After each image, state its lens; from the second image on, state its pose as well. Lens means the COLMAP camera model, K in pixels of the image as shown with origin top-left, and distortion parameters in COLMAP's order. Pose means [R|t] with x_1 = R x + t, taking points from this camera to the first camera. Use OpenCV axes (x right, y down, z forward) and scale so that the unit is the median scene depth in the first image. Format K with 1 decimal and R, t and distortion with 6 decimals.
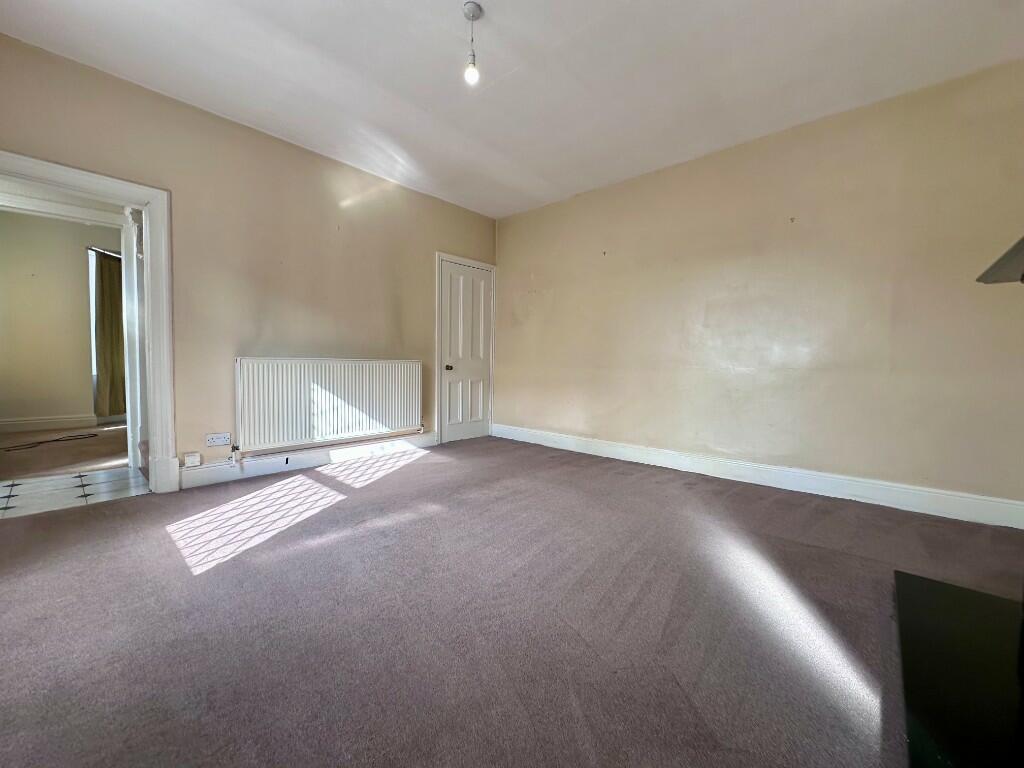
lens RADIAL K [[406.0, 0, 510.6], [0, 406.0, 382.8], [0, 0, 1]] dist [-0.003553, 0.000992]
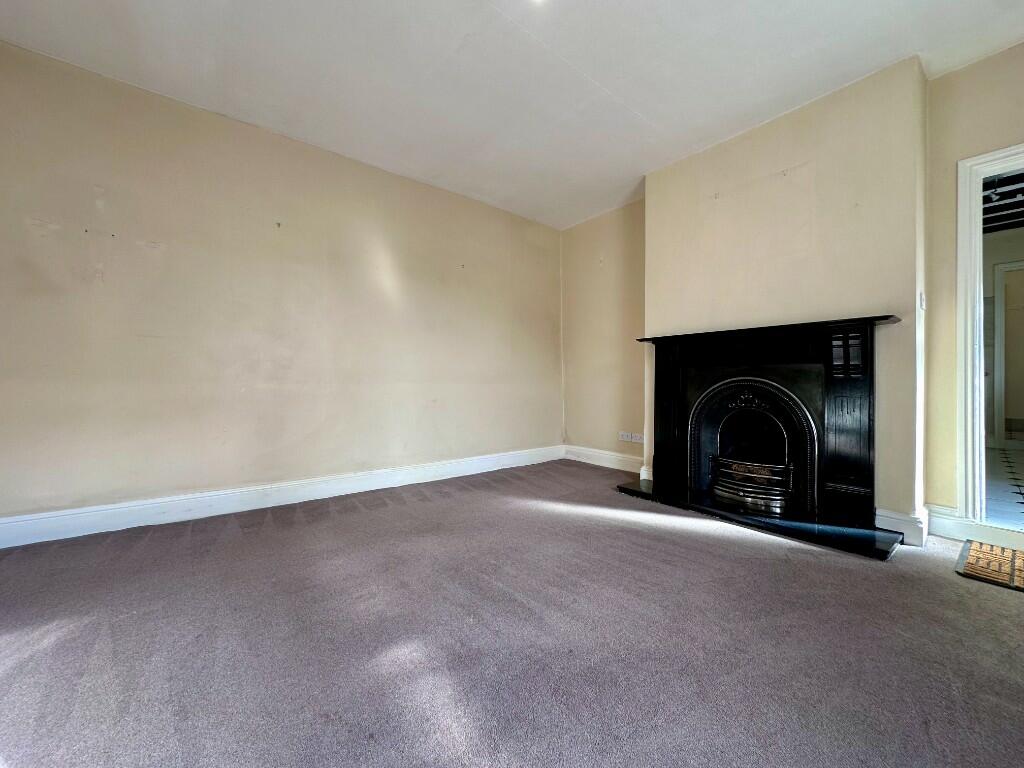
lens RADIAL K [[406.0, 0, 511.8], [0, 406.0, 385.3], [0, 0, 1]] dist [-0.003553, 0.000992]
pose [[0.167165, -0.015608, 0.985805, -0.545404], [0.041222, 0.999111, 0.008829, -0.026534], [-0.985067, 0.039161, 0.167660, 0.619276]]
